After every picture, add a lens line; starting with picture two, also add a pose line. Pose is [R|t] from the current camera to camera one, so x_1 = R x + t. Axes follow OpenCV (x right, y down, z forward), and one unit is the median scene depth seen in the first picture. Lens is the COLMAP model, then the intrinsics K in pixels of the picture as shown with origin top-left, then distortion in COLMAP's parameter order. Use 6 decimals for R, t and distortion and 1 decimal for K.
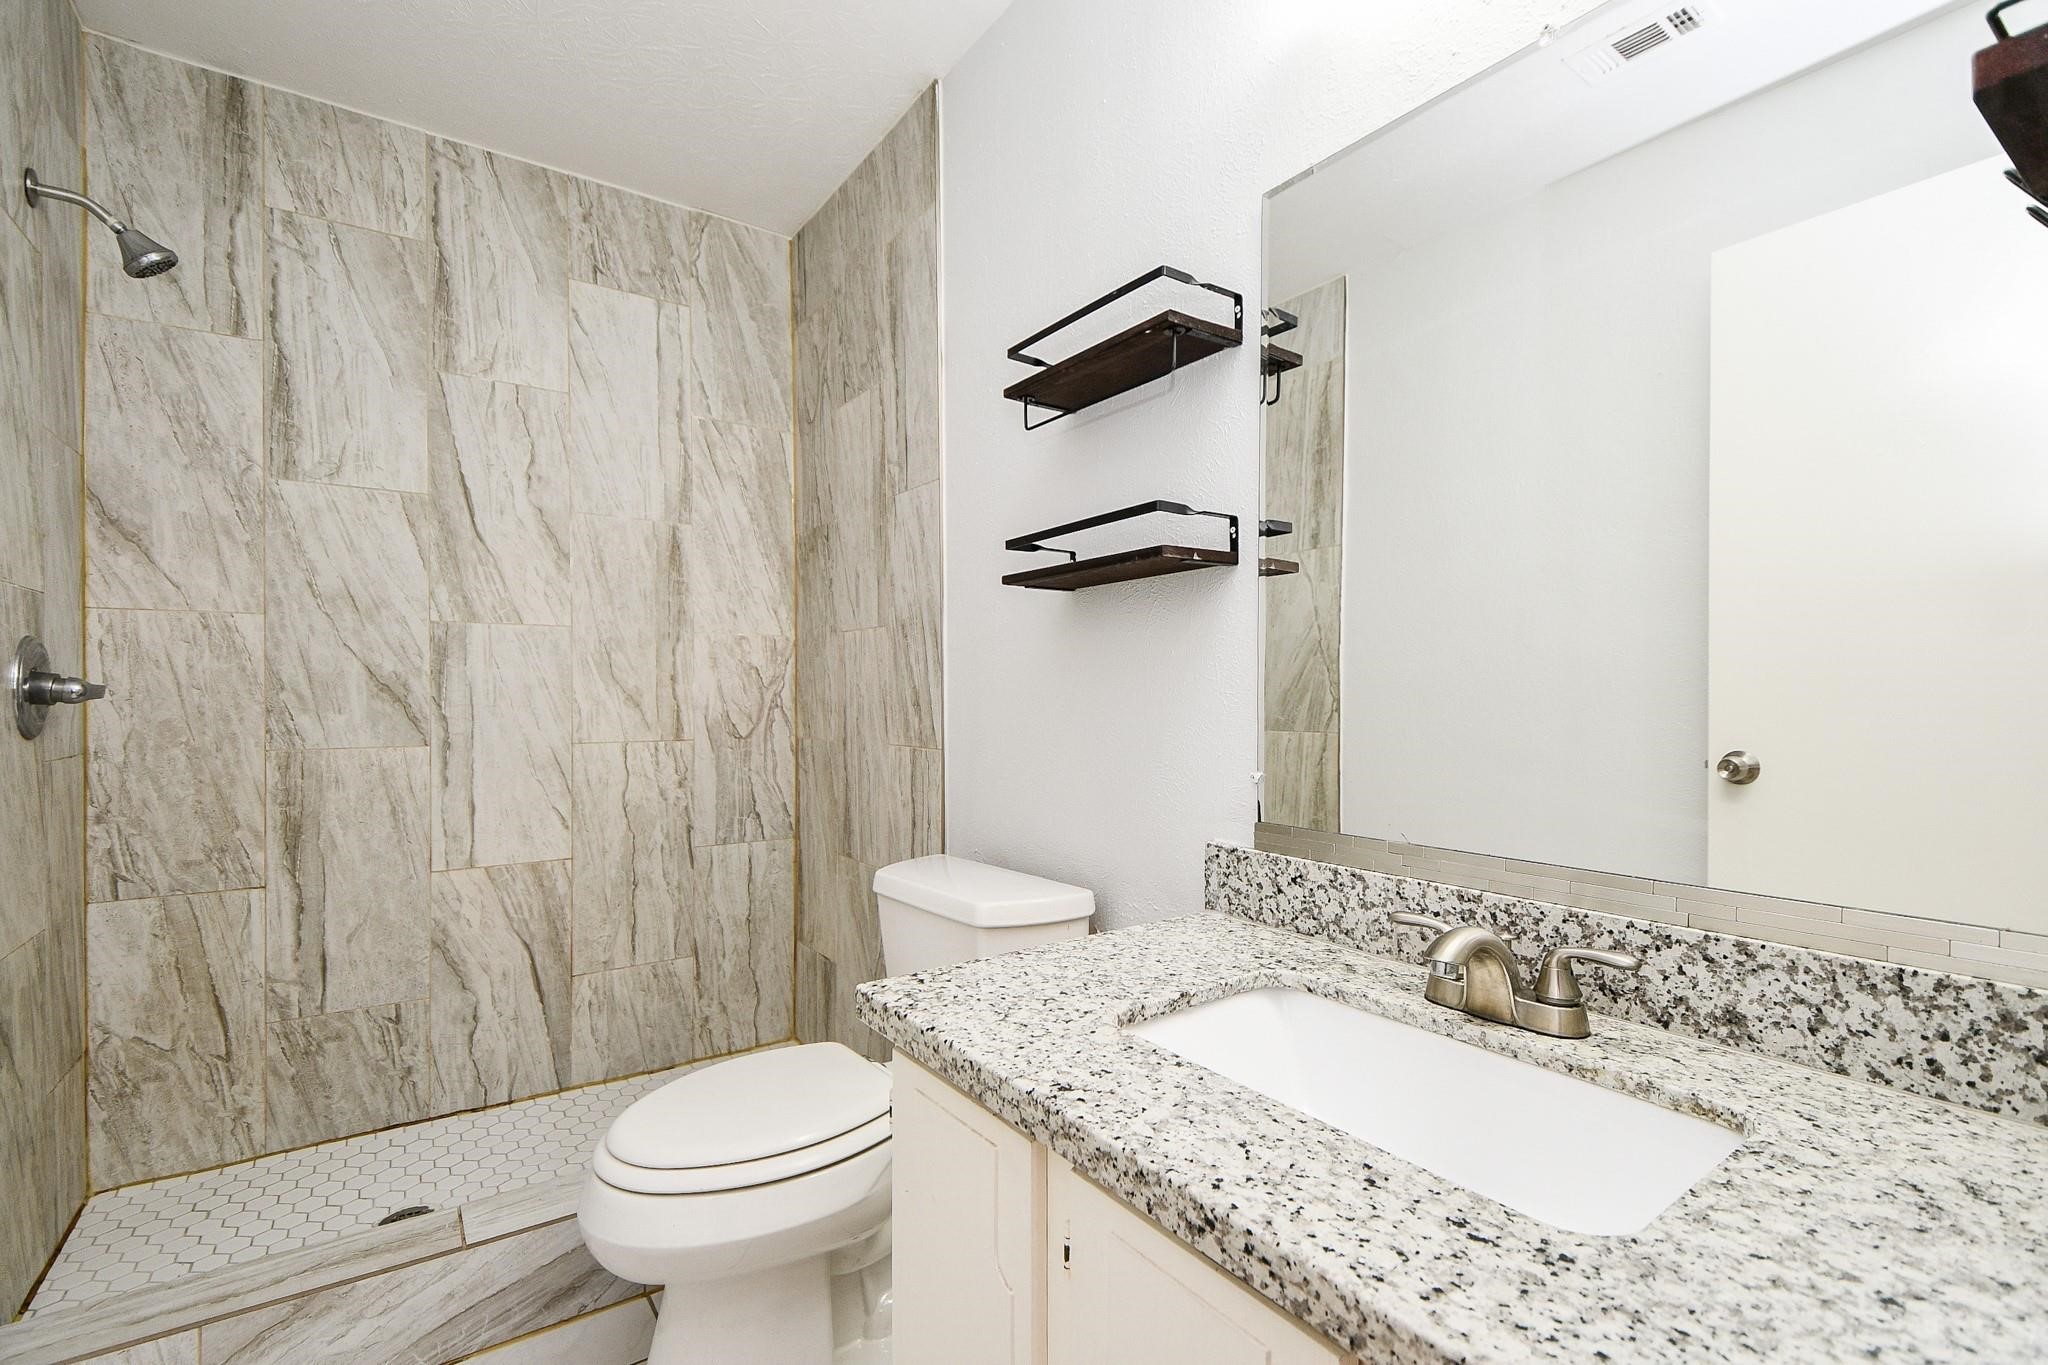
lens RADIAL K [[907.8, 0, 1039.7], [0, 907.8, 694.8], [0, 0, 1]] dist [0.024494, -0.018725]
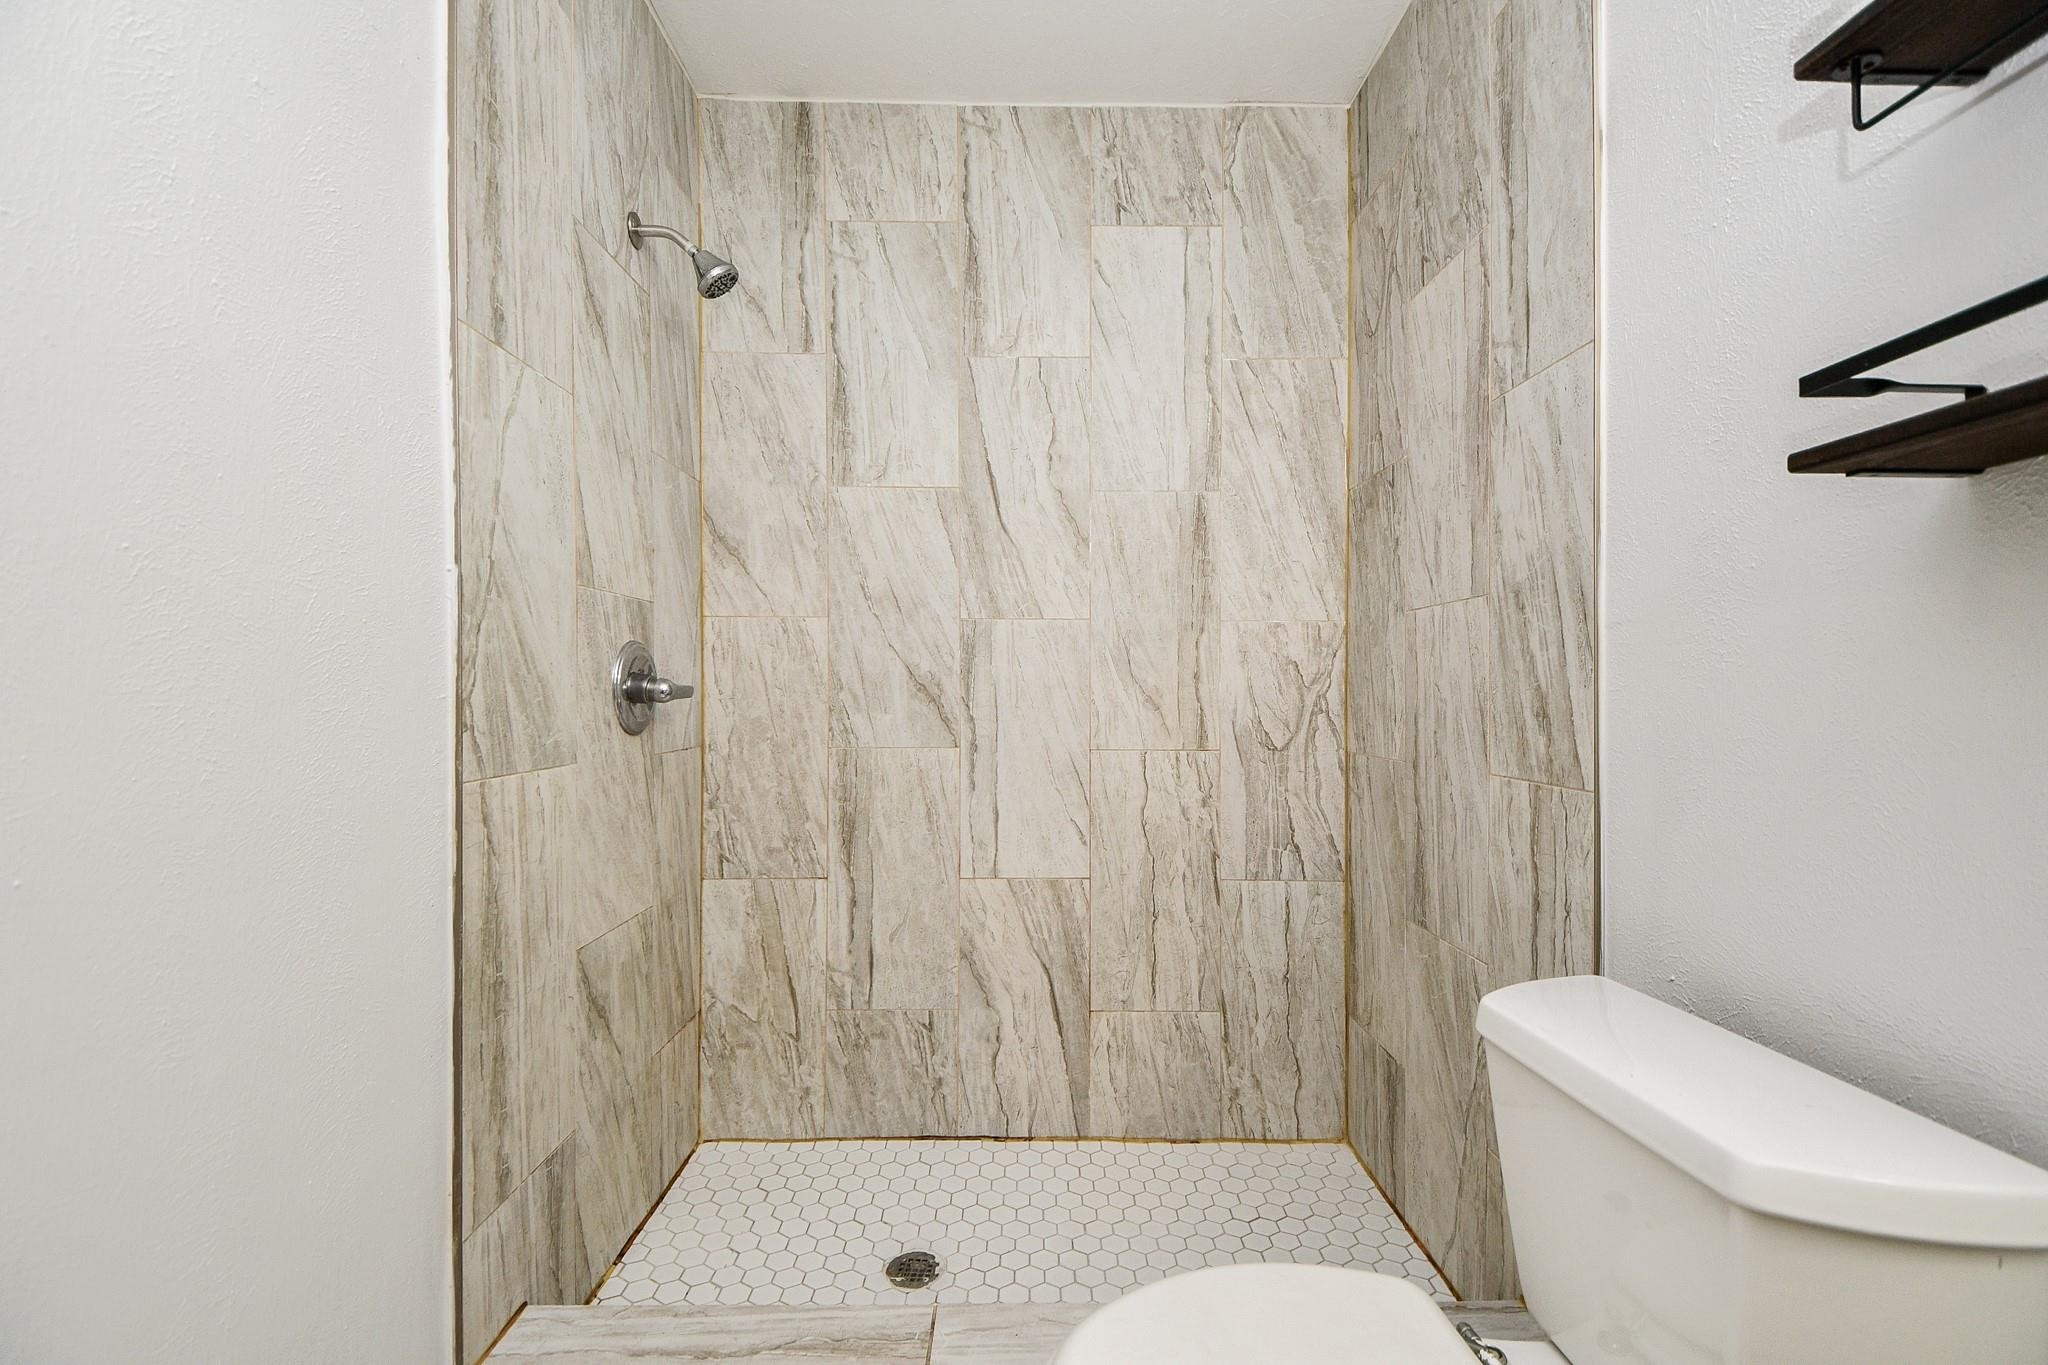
lens RADIAL K [[944.8, 0, 1018.5], [0, 944.8, 694.3], [0, 0, 1]] dist [0.065982, -0.043459]
pose [[0.825803, 0.004761, -0.563938, -0.052276], [-0.004275, 0.999988, 0.002181, -0.003240], [0.563942, 0.000609, 0.825814, 0.215134]]
